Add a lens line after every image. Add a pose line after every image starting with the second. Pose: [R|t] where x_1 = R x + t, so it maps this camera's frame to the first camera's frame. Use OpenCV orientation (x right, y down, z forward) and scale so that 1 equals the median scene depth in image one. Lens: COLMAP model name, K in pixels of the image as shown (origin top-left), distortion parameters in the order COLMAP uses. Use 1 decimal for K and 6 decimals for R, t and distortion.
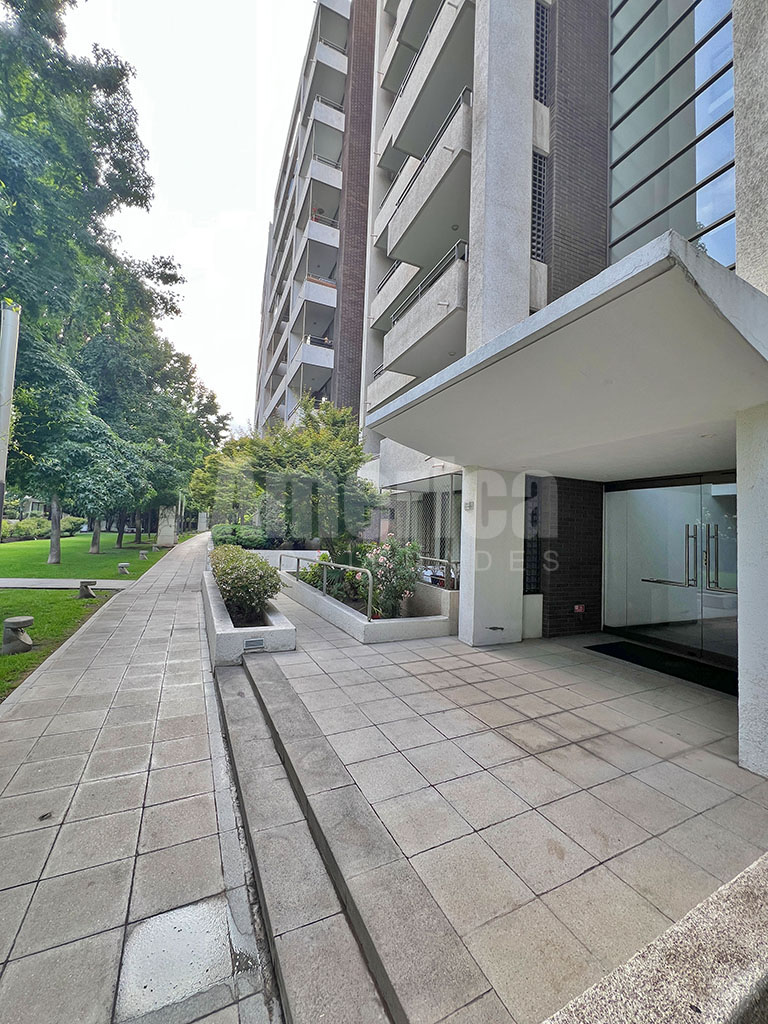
lens RADIAL K [[407.9, 0, 390.9], [0, 407.9, 508.7], [0, 0, 1]] dist [-0.003858, 0.001561]
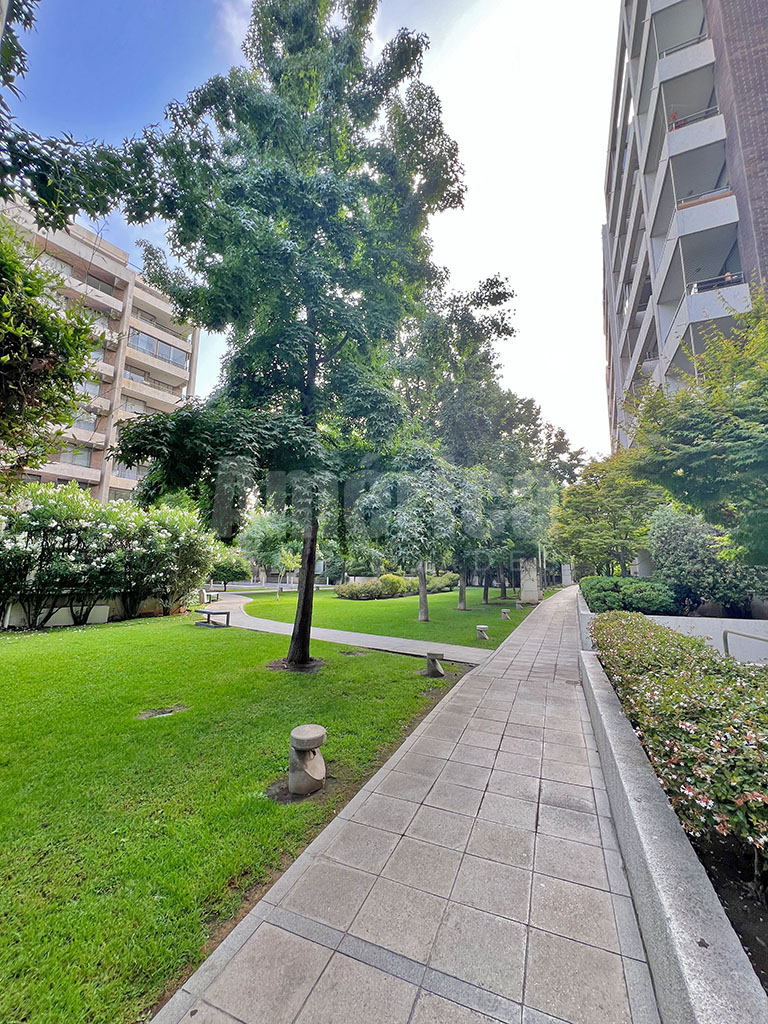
lens RADIAL K [[407.9, 0, 383.0], [0, 407.9, 508.1], [0, 0, 1]] dist [-0.003858, 0.001561]
pose [[0.659371, -0.148303, -0.737045, -0.094190], [0.051536, 0.986961, -0.152484, 0.008147], [0.750049, 0.062559, 0.658417, 0.195635]]
